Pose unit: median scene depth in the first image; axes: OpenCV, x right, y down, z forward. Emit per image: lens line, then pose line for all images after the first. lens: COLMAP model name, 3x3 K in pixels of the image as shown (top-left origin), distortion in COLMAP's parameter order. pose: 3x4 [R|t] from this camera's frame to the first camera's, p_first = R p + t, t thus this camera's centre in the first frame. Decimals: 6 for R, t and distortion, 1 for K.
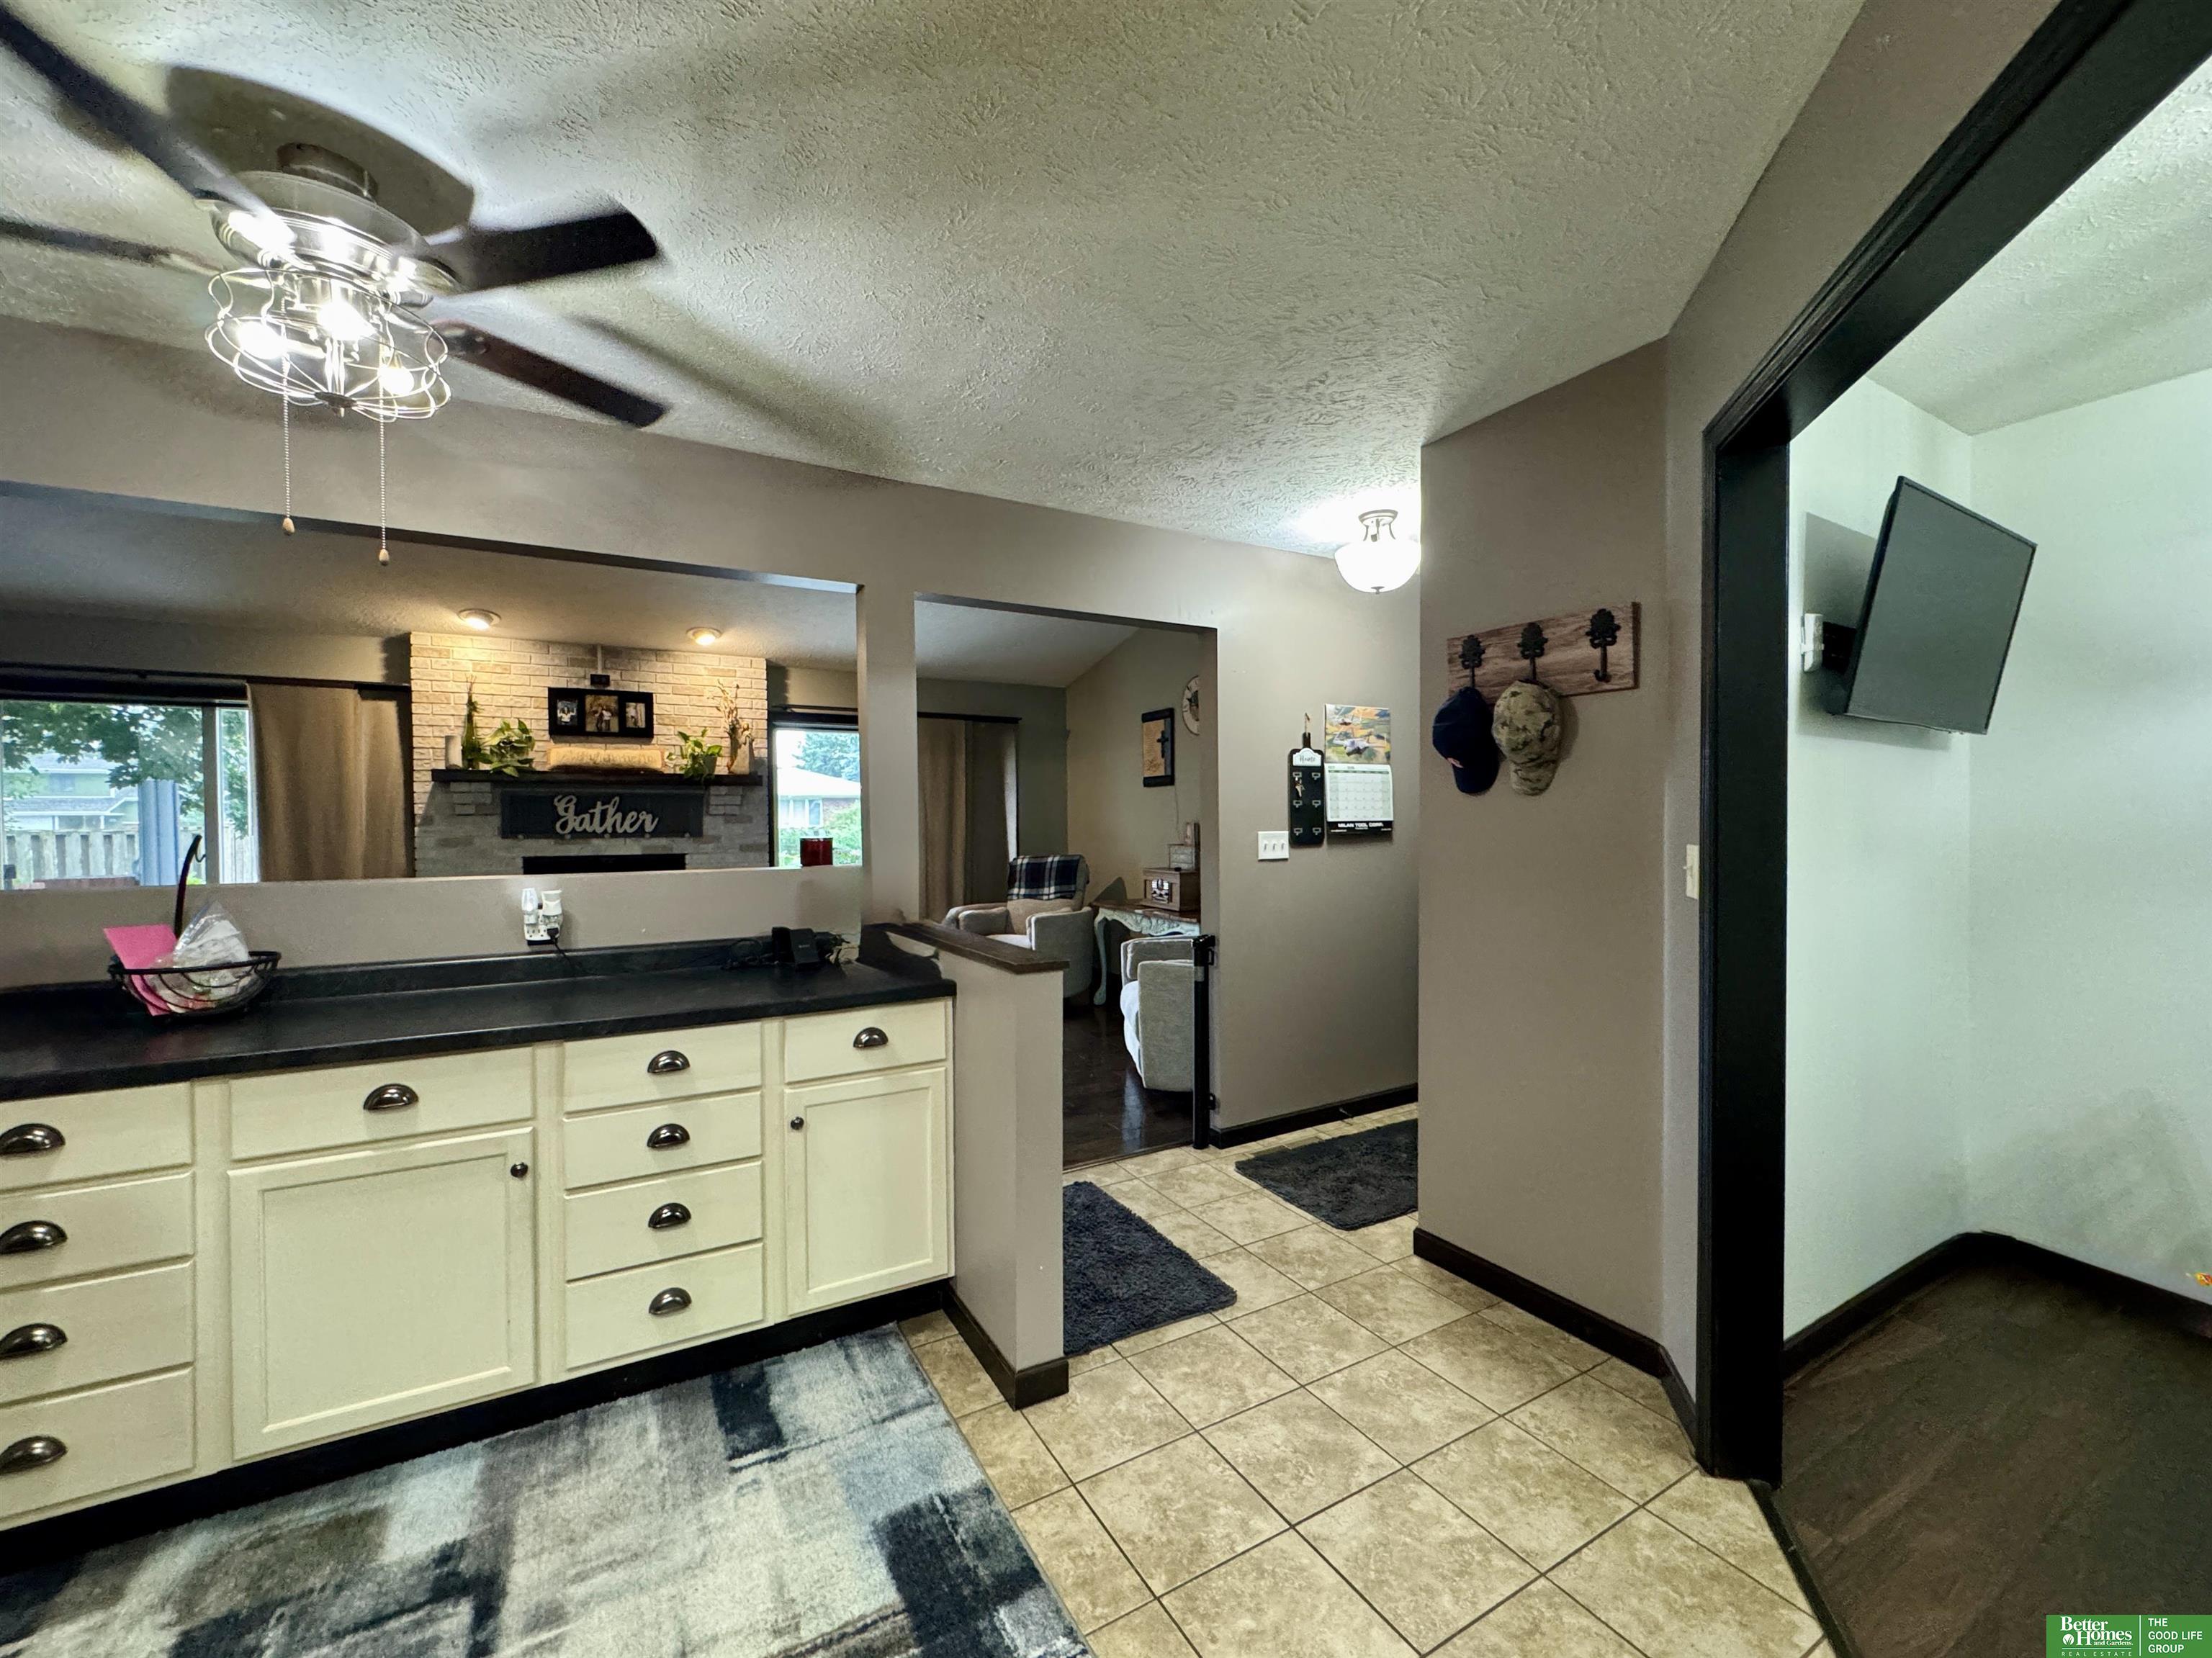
lens RADIAL K [[920.5, 0, 1109.5], [0, 920.5, 827.3], [0, 0, 1]] dist [-0.002331, -0.000402]
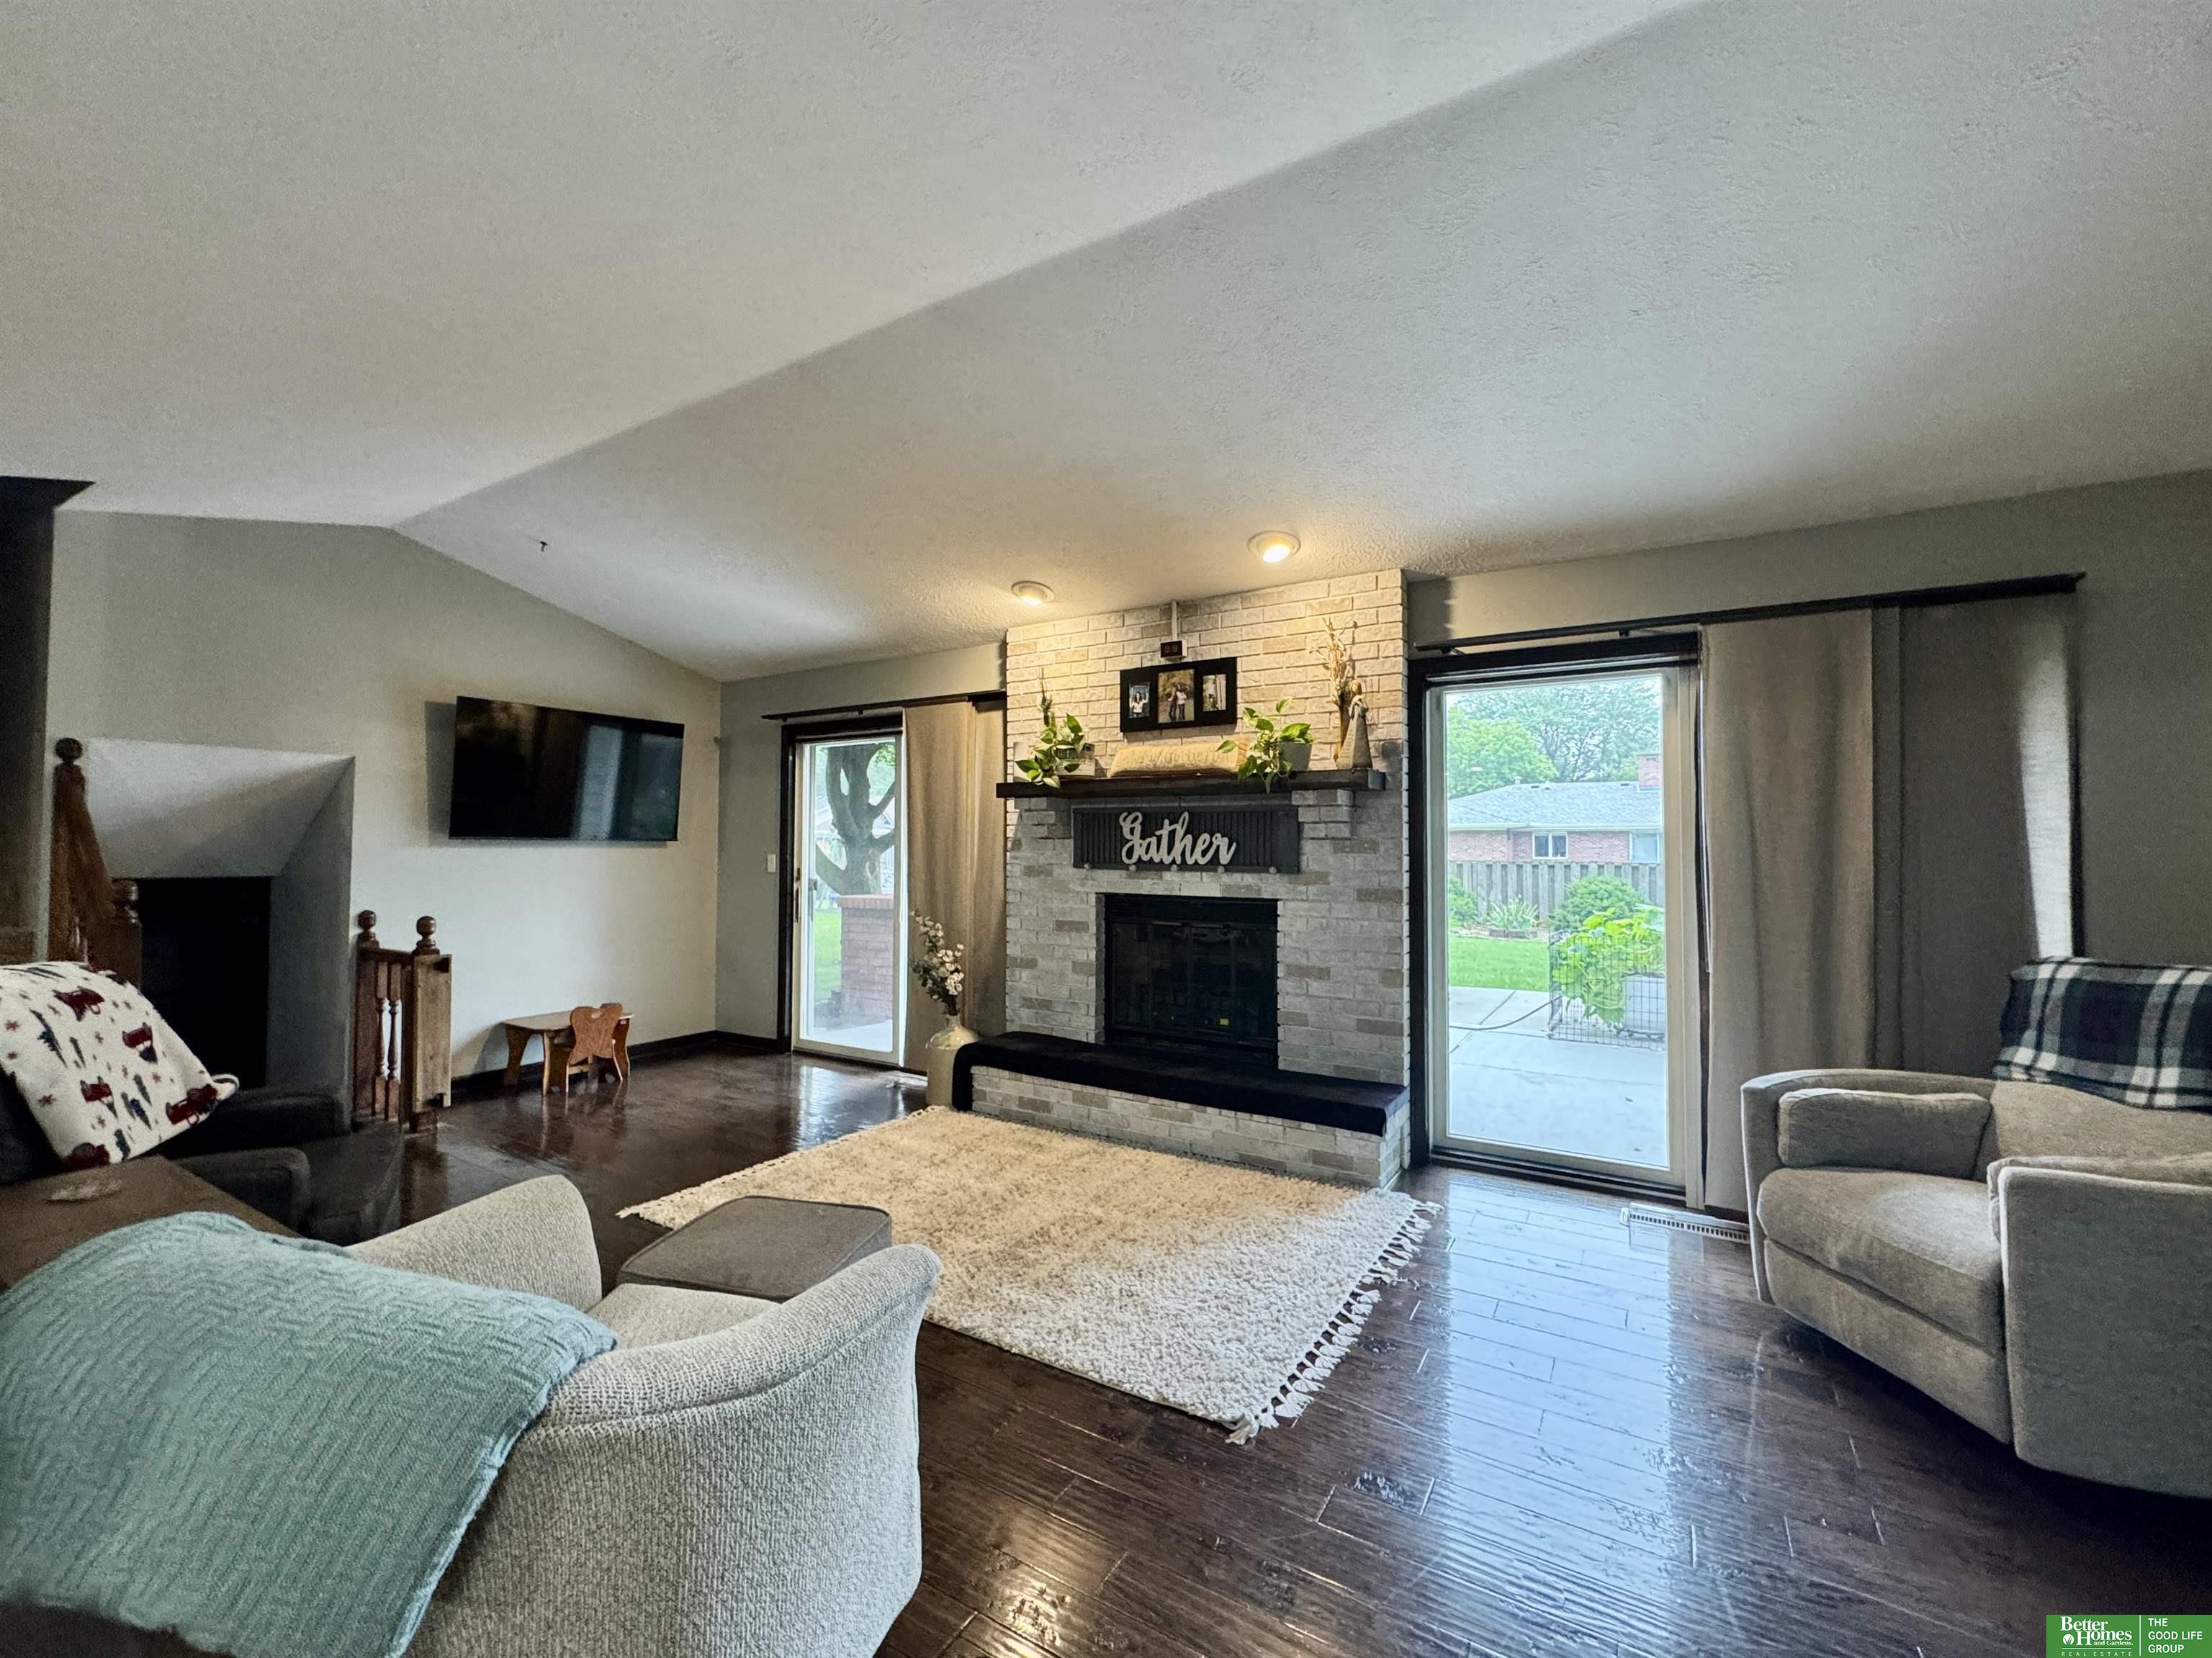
lens RADIAL K [[920.5, 0, 1113.2], [0, 920.5, 824.0], [0, 0, 1]] dist [-0.002331, -0.000402]
pose [[0.470107, -0.011335, -0.882536, 0.054247], [-0.012492, 0.999732, -0.019494, -0.010008], [0.882521, 0.020189, 0.469840, 0.622460]]
